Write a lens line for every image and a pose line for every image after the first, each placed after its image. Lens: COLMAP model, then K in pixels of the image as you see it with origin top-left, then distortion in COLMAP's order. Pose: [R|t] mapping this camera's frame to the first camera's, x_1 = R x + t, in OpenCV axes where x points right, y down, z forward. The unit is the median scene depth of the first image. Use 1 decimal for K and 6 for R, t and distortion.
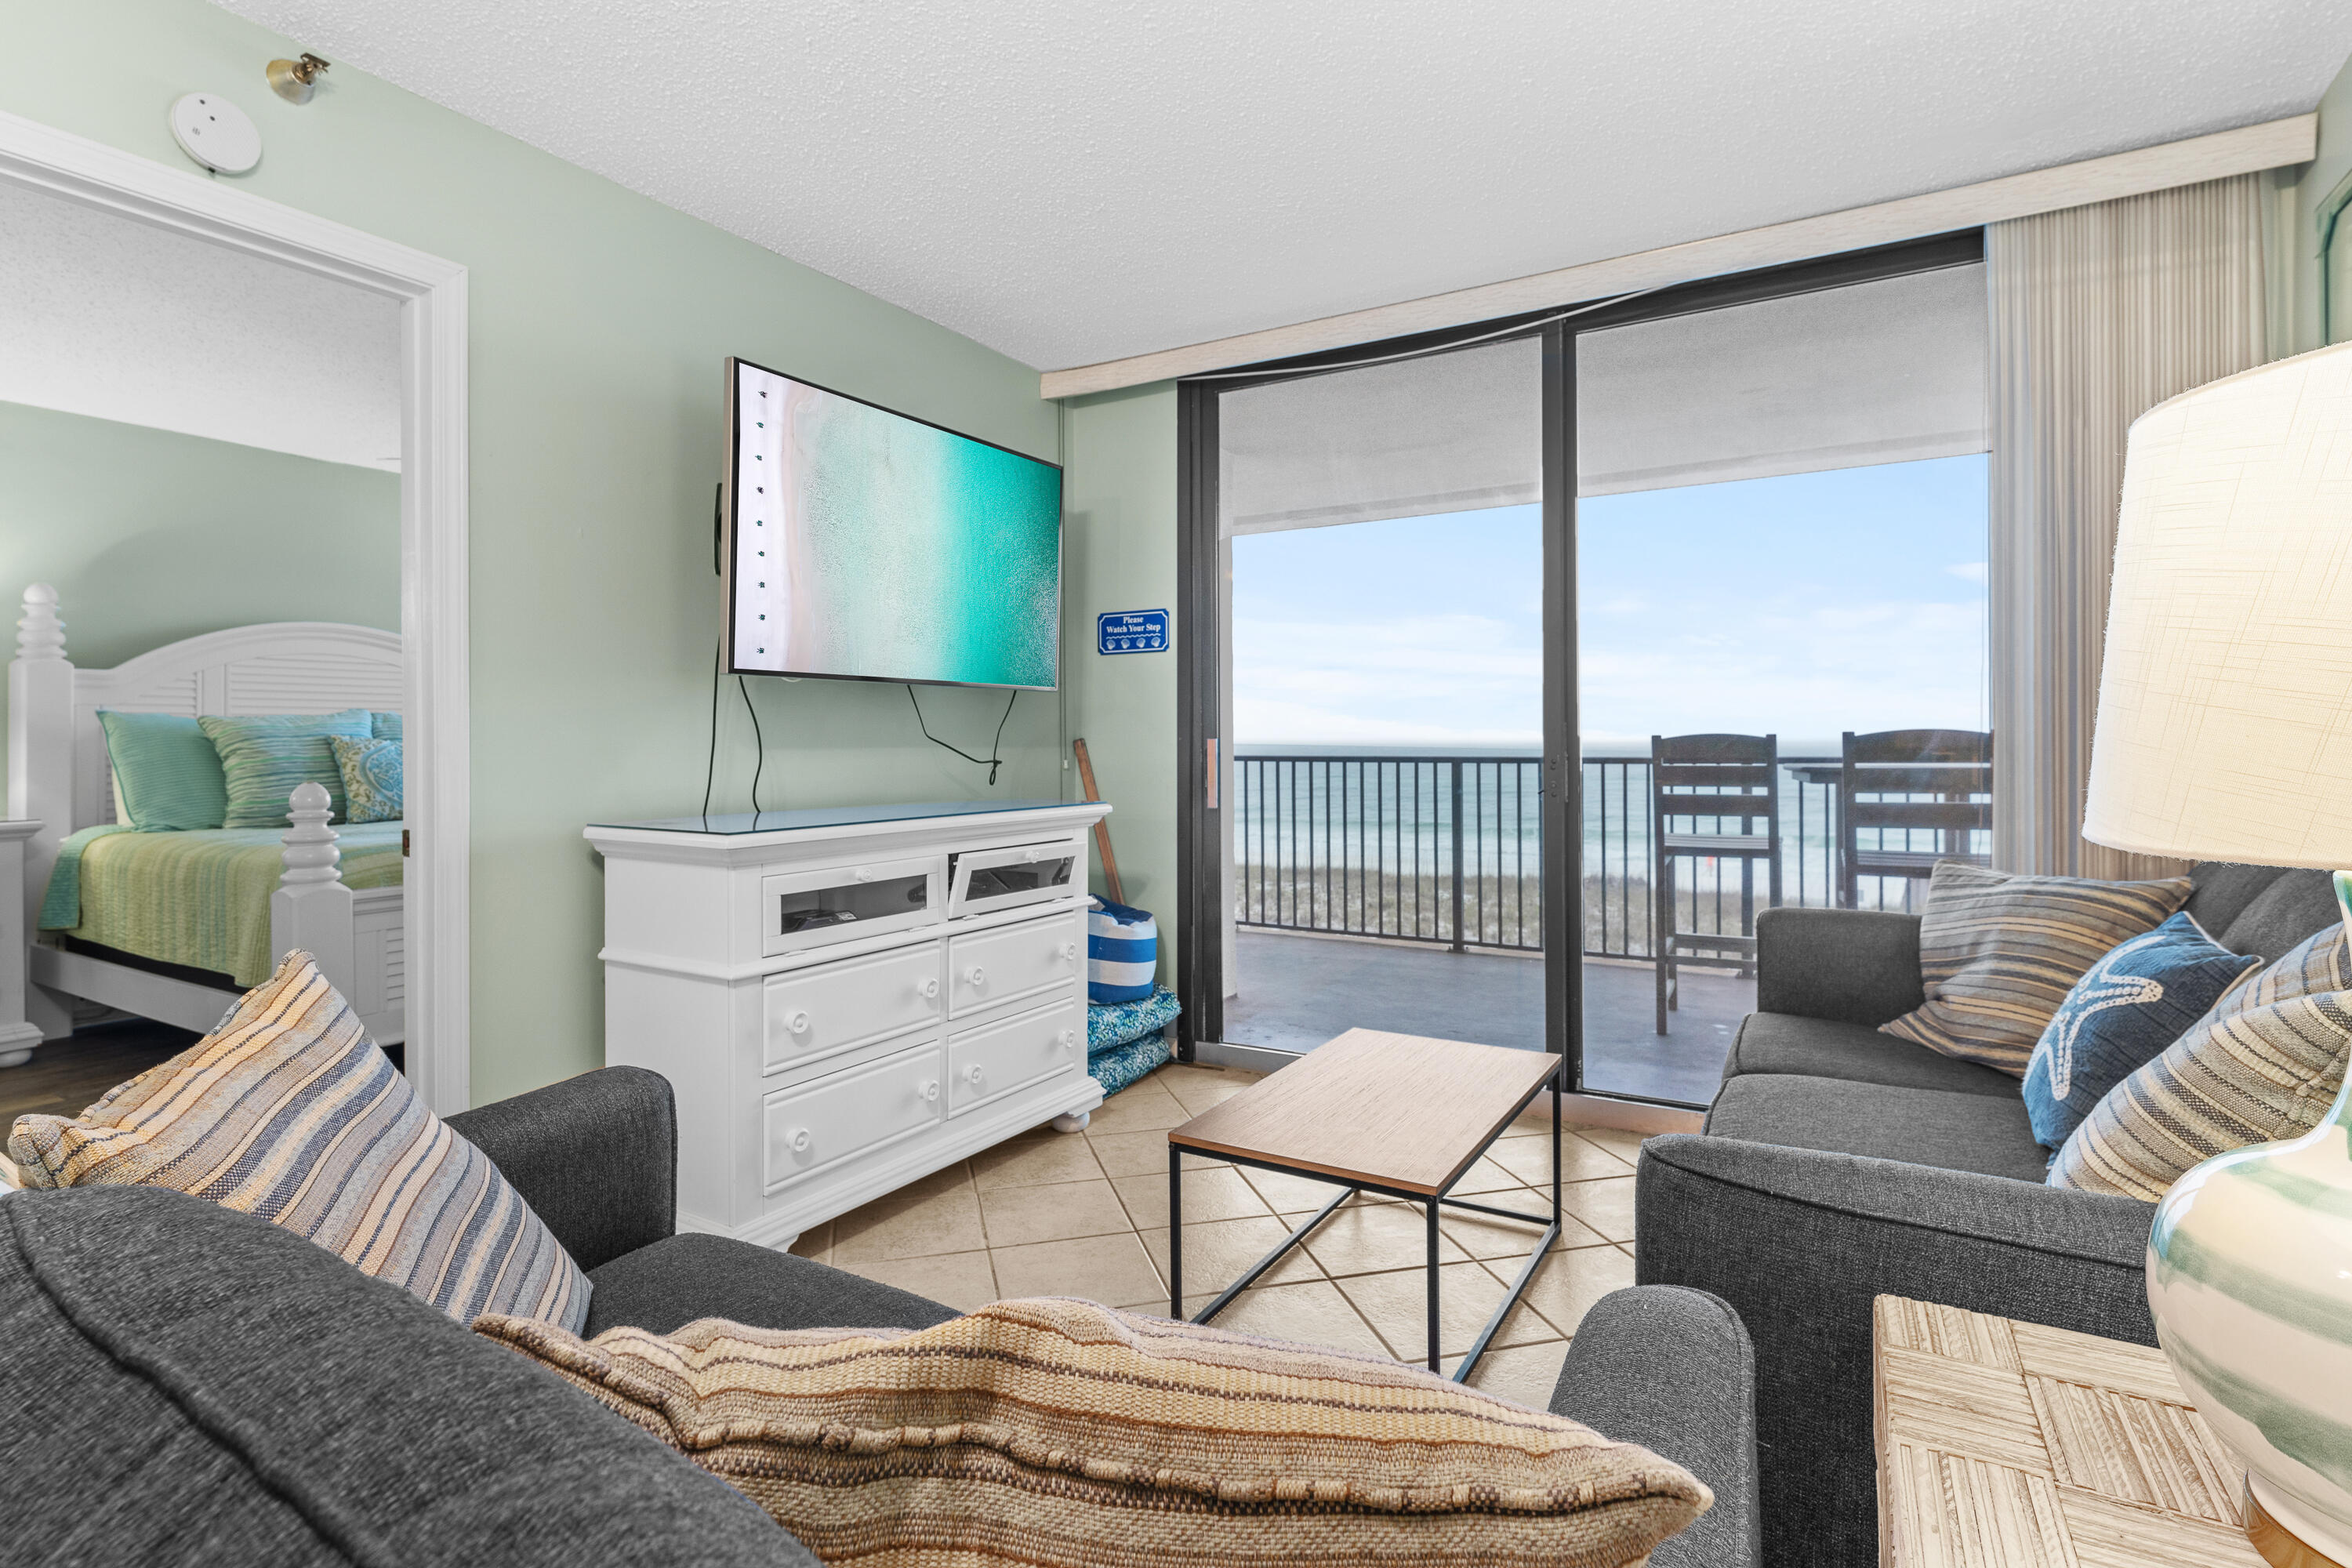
lens RADIAL K [[1139.9, 0, 1201.9], [0, 1139.9, 736.6], [0, 0, 1]] dist [0.003920, 0.000377]
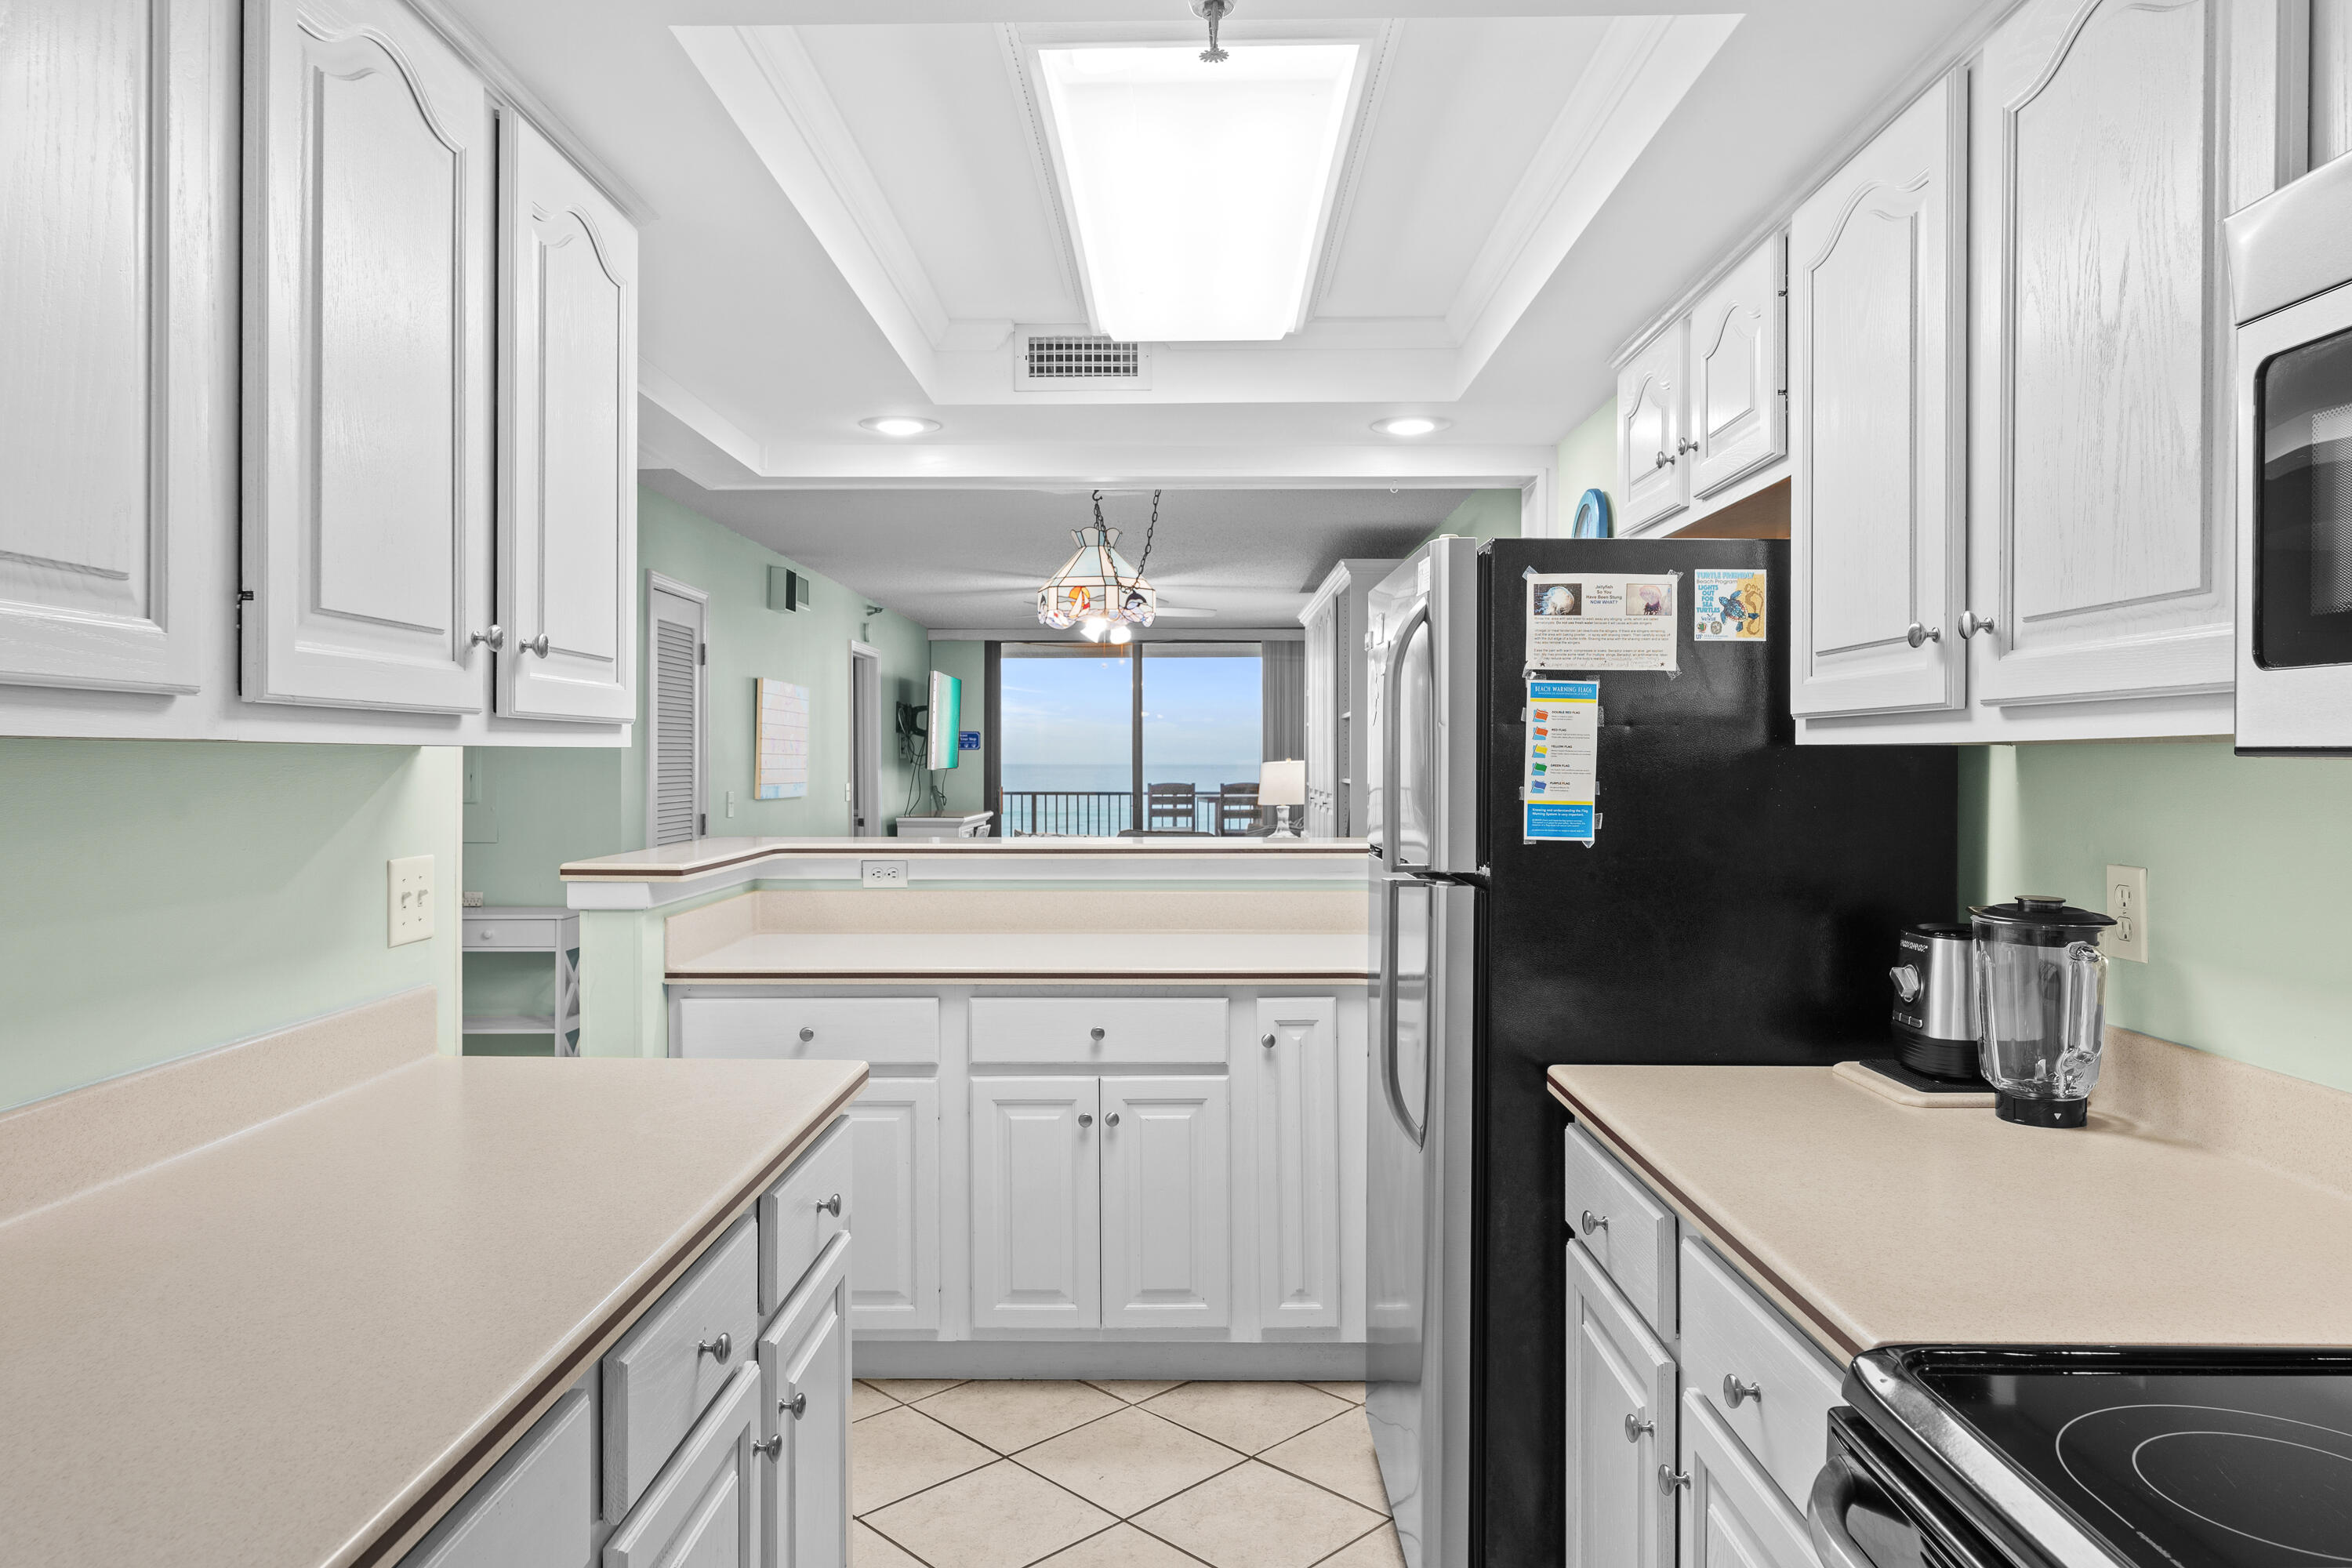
lens RADIAL K [[1502.1, 0, 1173.7], [0, 1502.1, 774.5], [0, 0, 1]] dist [-0.001828, -0.000042]
pose [[0.870749, 0.003566, 0.491715, -1.201613], [-0.009239, 0.999916, 0.009109, -0.053190], [-0.491641, -0.012475, 0.870708, -1.912845]]
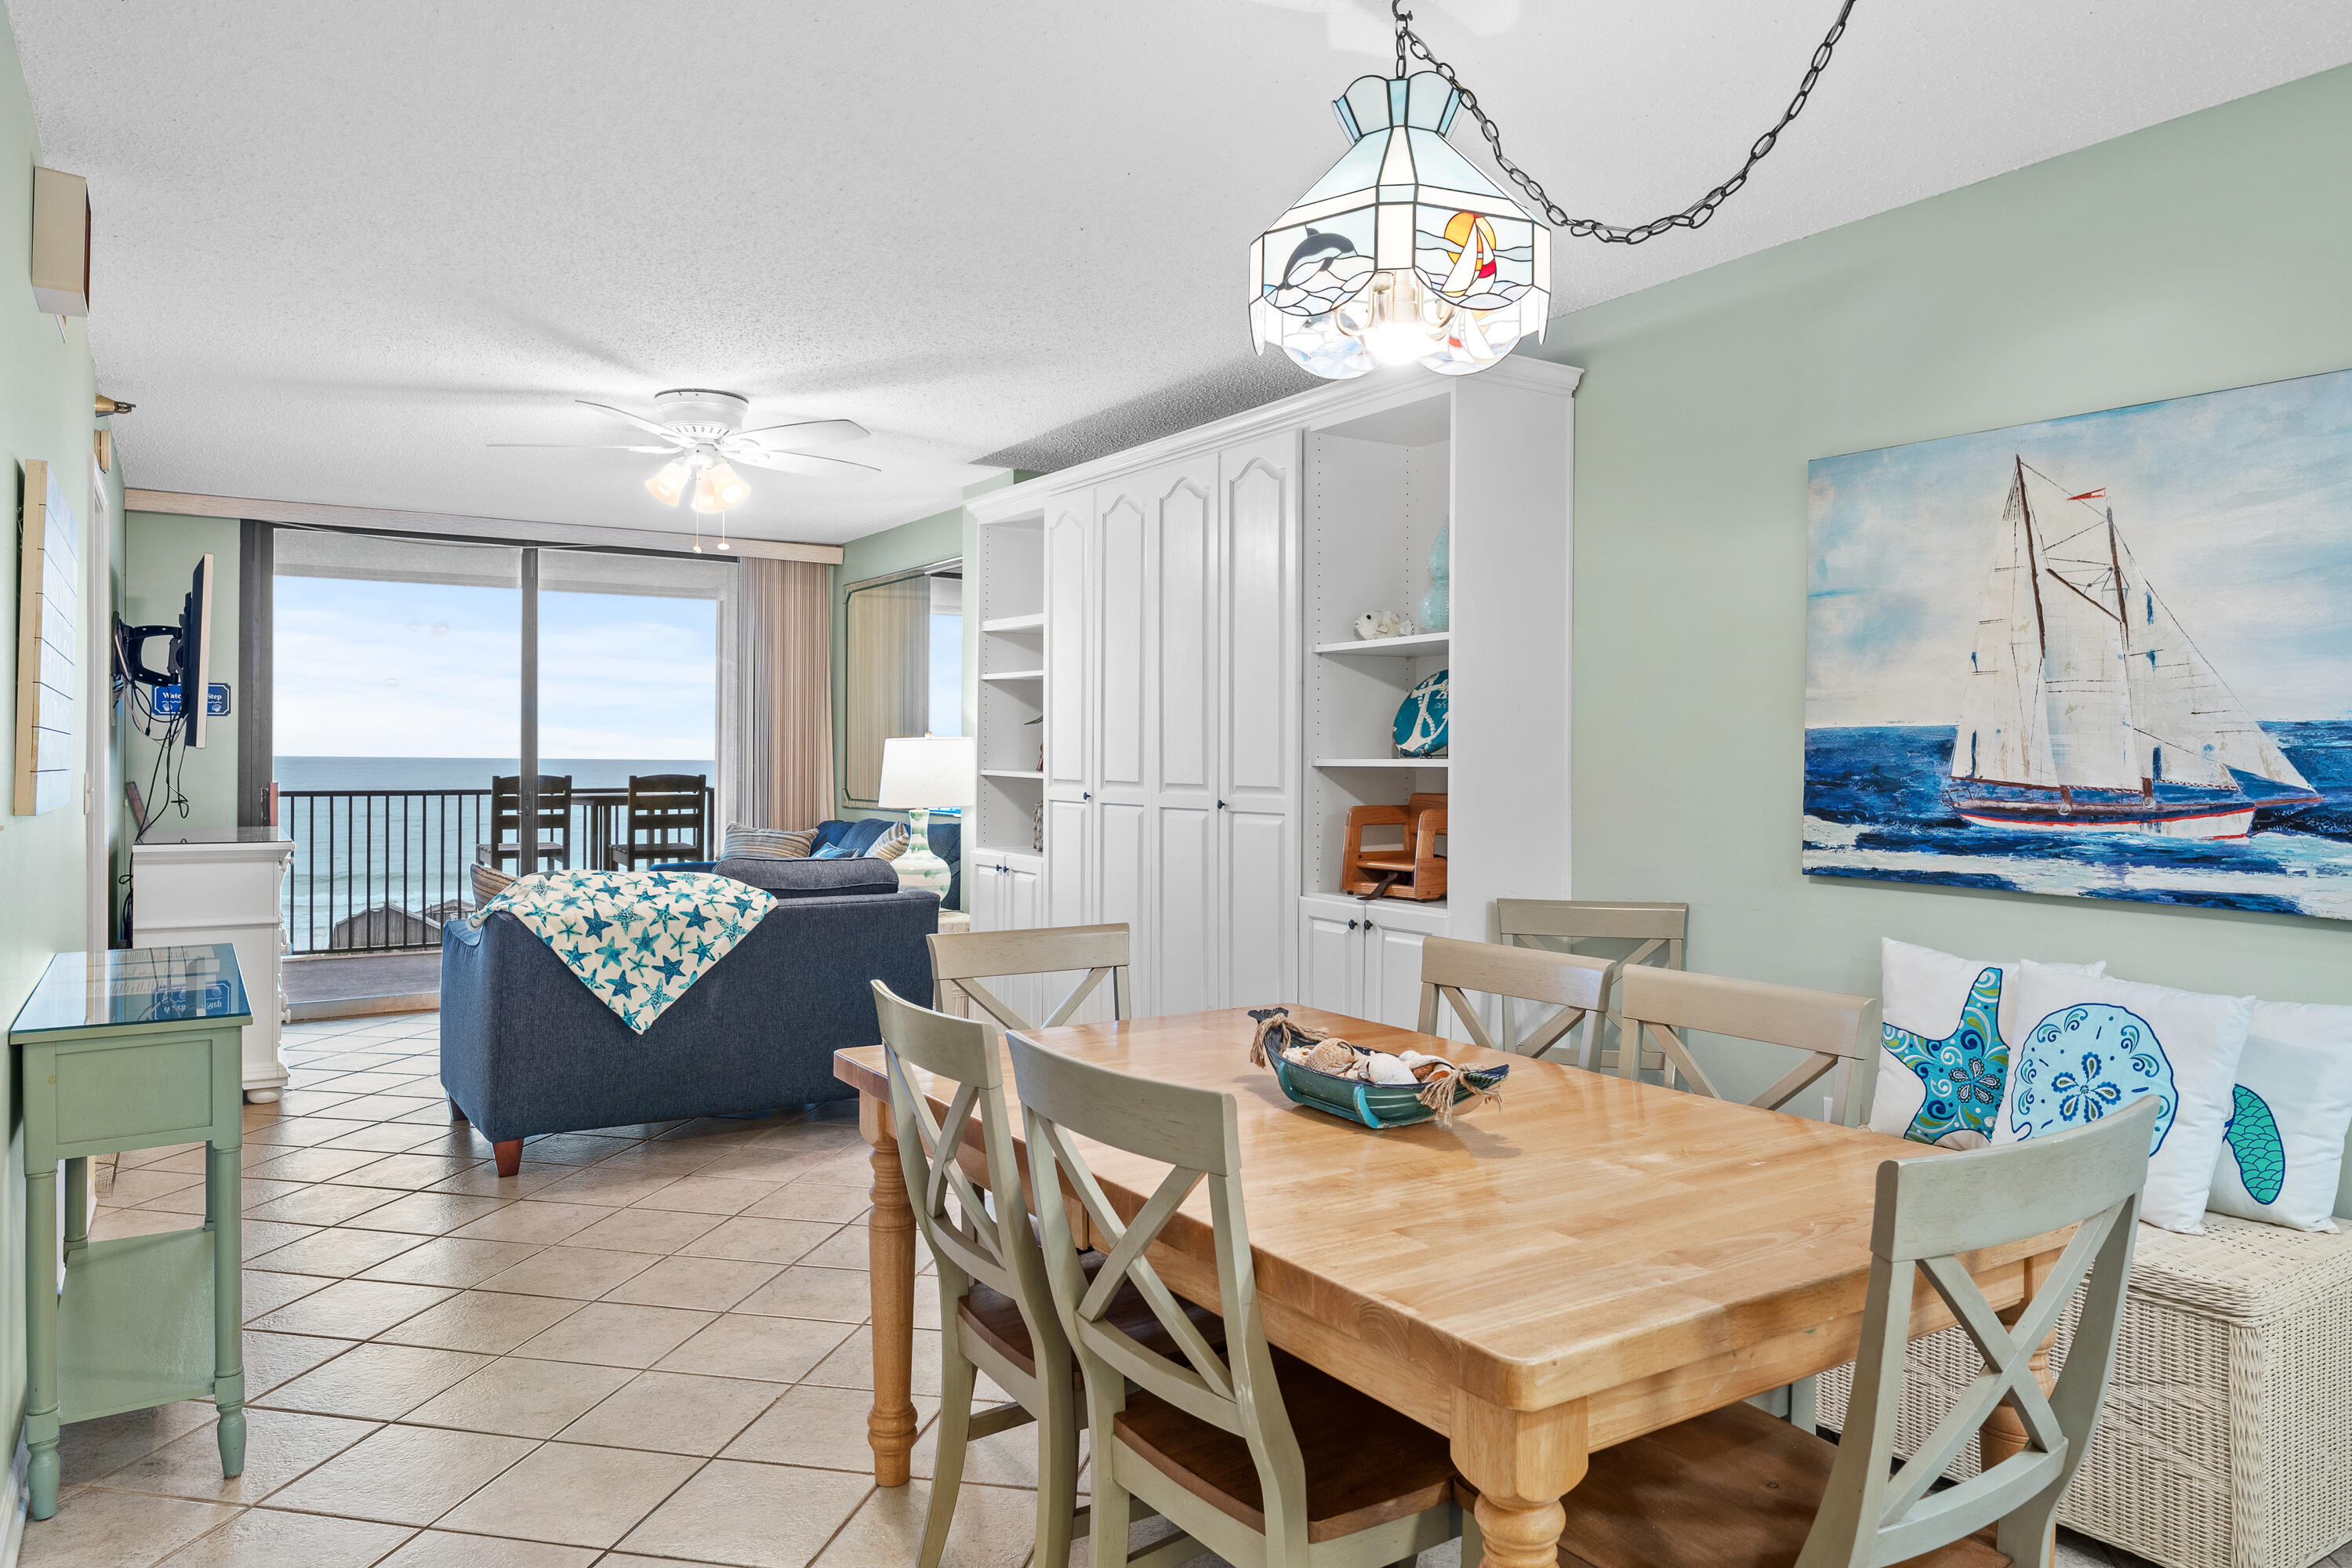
lens RADIAL K [[1513.7, 0, 1186.0], [0, 1513.7, 757.0], [0, 0, 1]] dist [0.000528, -0.000854]
pose [[0.447832, 0.010329, 0.894058, -1.085255], [-0.011017, 0.999921, -0.006033, -0.027221], [-0.894050, -0.007148, 0.447911, -0.774804]]
